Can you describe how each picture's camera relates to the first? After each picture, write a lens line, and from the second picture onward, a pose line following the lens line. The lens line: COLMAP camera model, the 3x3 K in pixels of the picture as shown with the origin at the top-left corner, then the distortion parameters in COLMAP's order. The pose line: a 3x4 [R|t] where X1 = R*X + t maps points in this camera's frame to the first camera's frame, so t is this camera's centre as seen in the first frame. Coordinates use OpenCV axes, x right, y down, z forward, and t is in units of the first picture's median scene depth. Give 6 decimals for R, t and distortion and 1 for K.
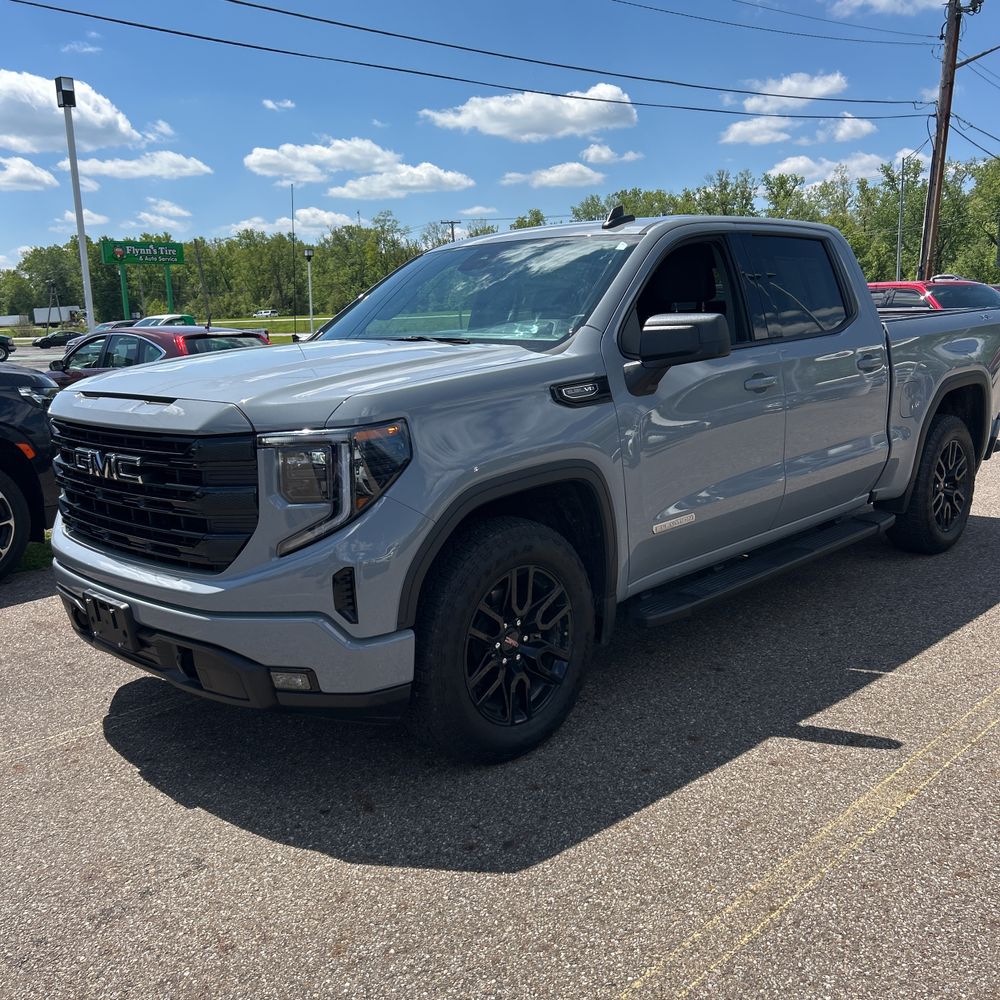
lens RADIAL K [[1006.0, 0, 500.2], [0, 1006.0, 502.0], [0, 0, 1]] dist [0.022971, -0.012734]
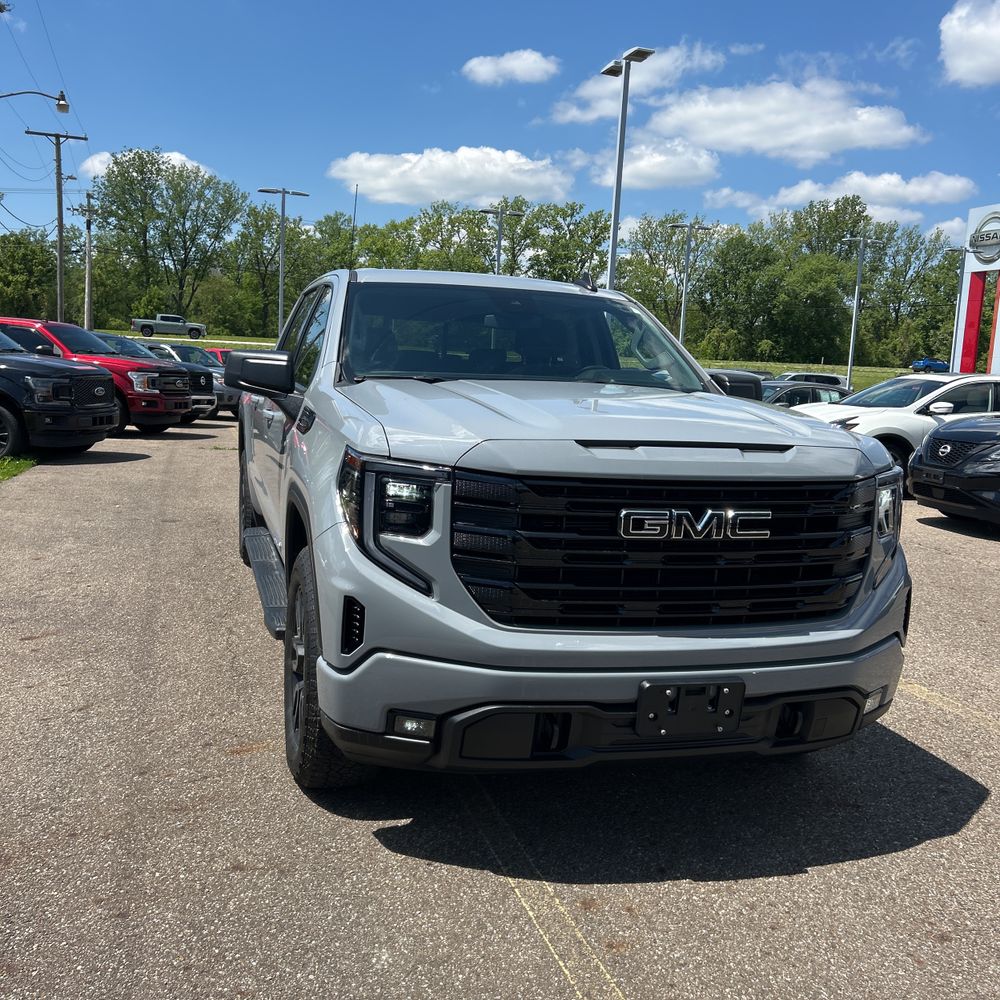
lens RADIAL K [[989.7, 0, 491.1], [0, 989.7, 495.1], [0, 0, 1]] dist [0.034039, -0.031988]
pose [[0.488093, -0.058447, 0.870832, -0.920353], [0.095356, 0.995354, 0.013358, -0.068003], [-0.867567, 0.076519, 0.491399, 0.564079]]
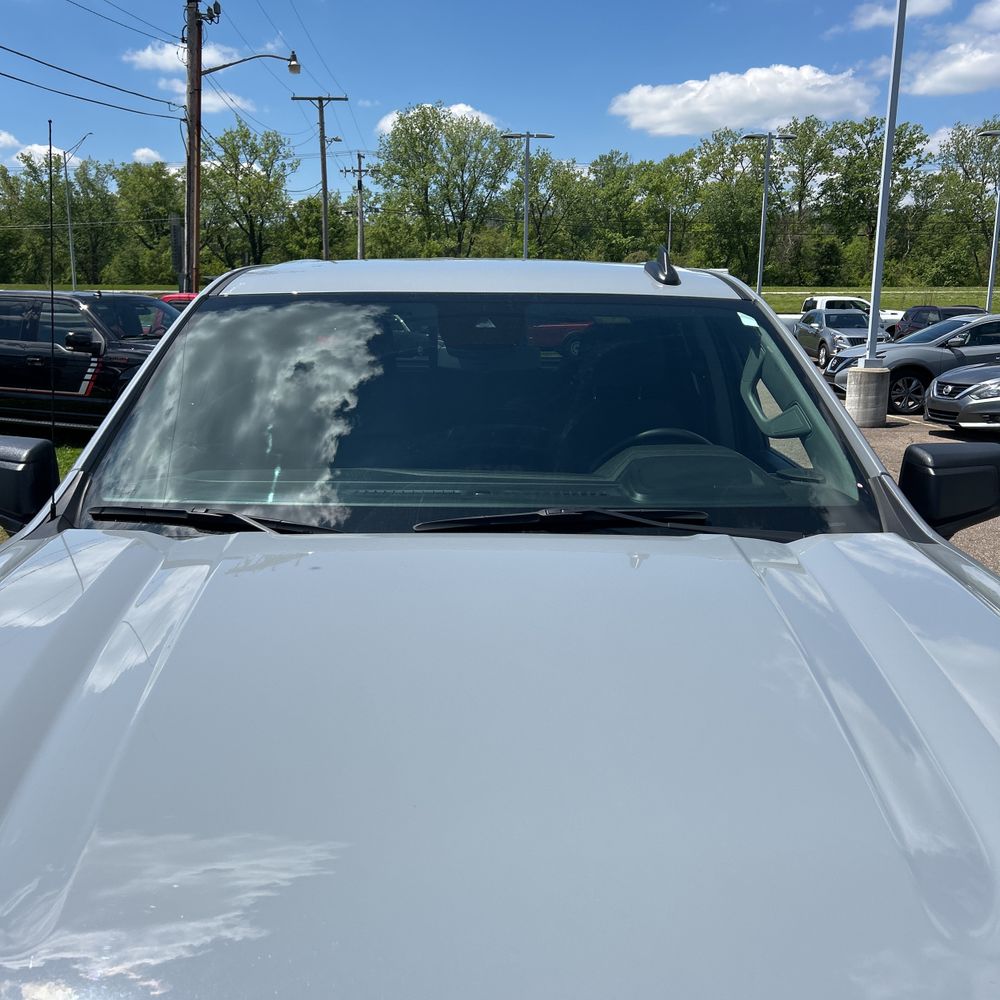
lens RADIAL K [[995.9, 0, 497.2], [0, 995.9, 497.0], [0, 0, 1]] dist [0.030054, -0.020677]
pose [[0.705482, -0.102111, 0.701333, -0.394351], [0.100725, 0.993967, 0.043396, -0.179284], [-0.701533, 0.040026, 0.711512, 0.645664]]
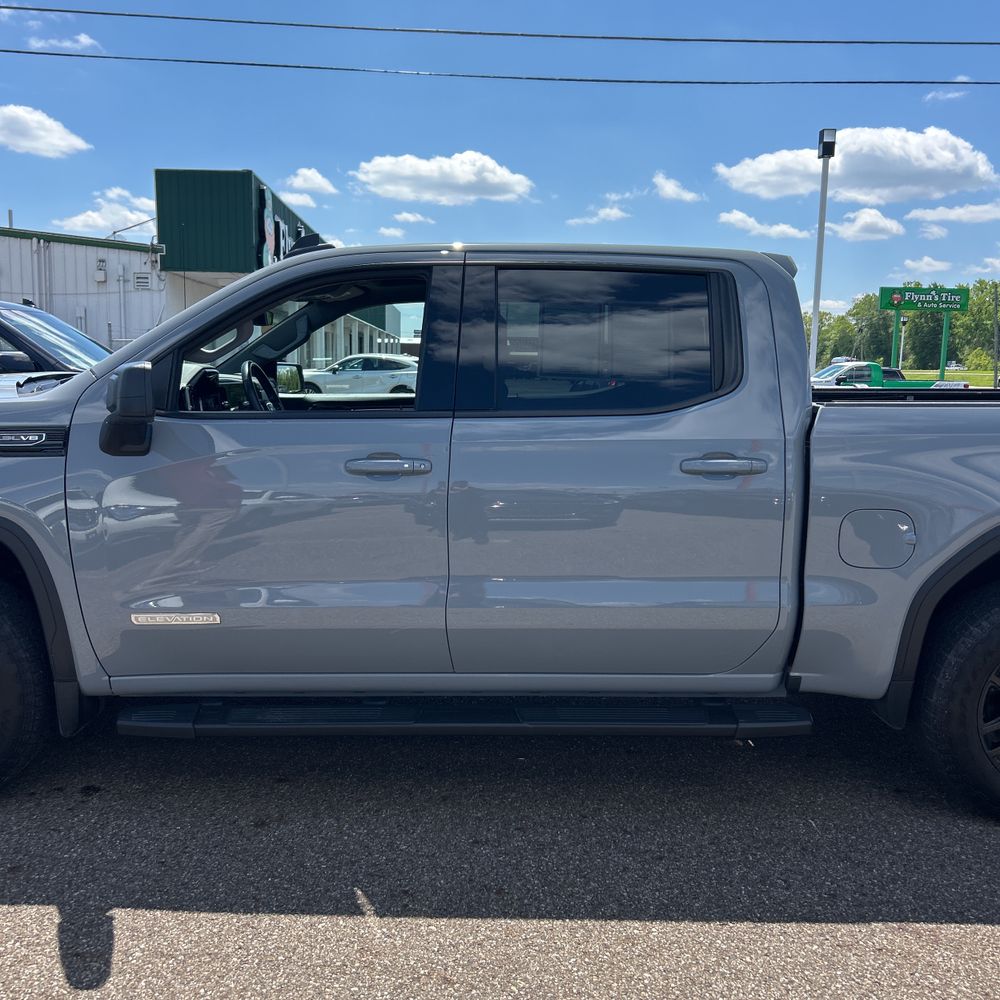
lens RADIAL K [[1015.3, 0, 489.3], [0, 1015.3, 502.4], [0, 0, 1]] dist [0.052302, -0.096852]
pose [[0.710916, 0.141288, -0.688938, 0.825179], [-0.172749, 0.984681, 0.023680, -0.122010], [0.681730, 0.102179, 0.724433, 0.516627]]
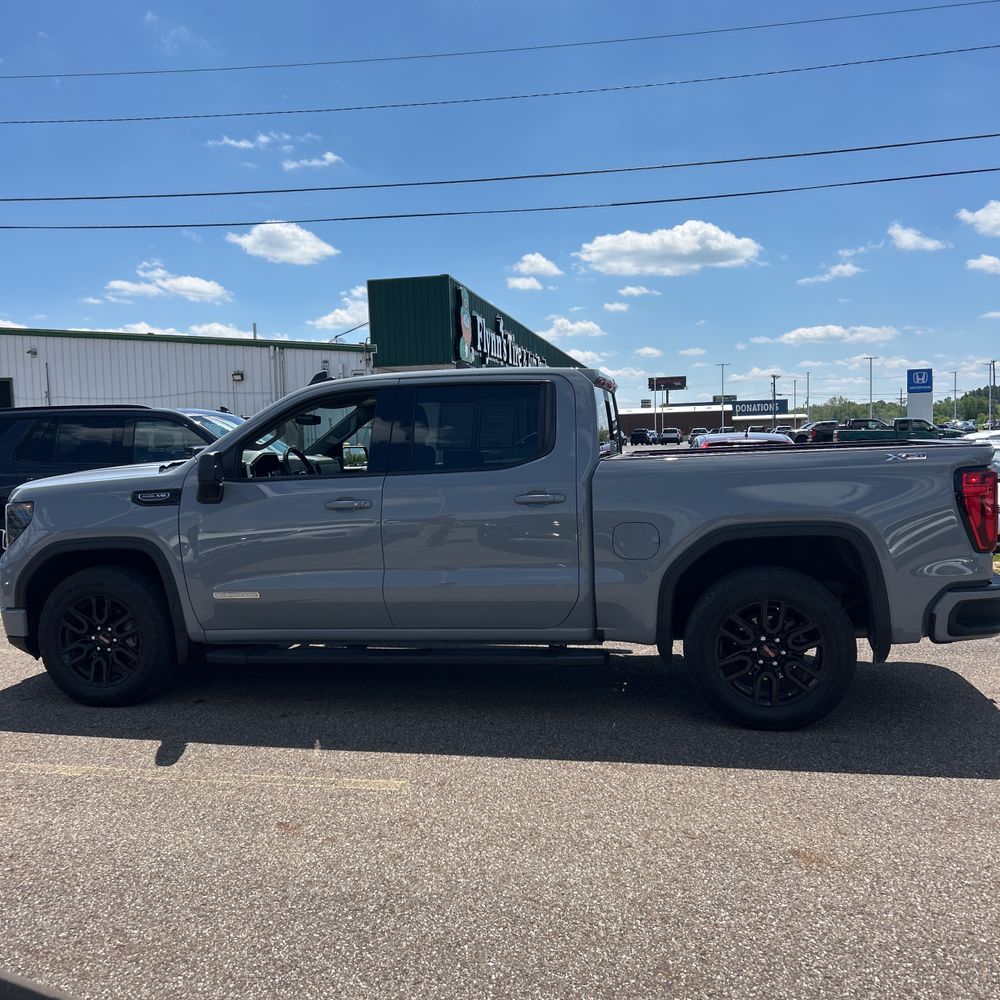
lens RADIAL K [[1008.9, 0, 480.4], [0, 1008.9, 512.1], [0, 0, 1]] dist [0.147201, -0.374314]
pose [[0.529944, 0.080225, -0.844229, 1.428176], [-0.146787, 0.989166, 0.001855, -0.135729], [0.835232, 0.122939, 0.535979, 0.455749]]
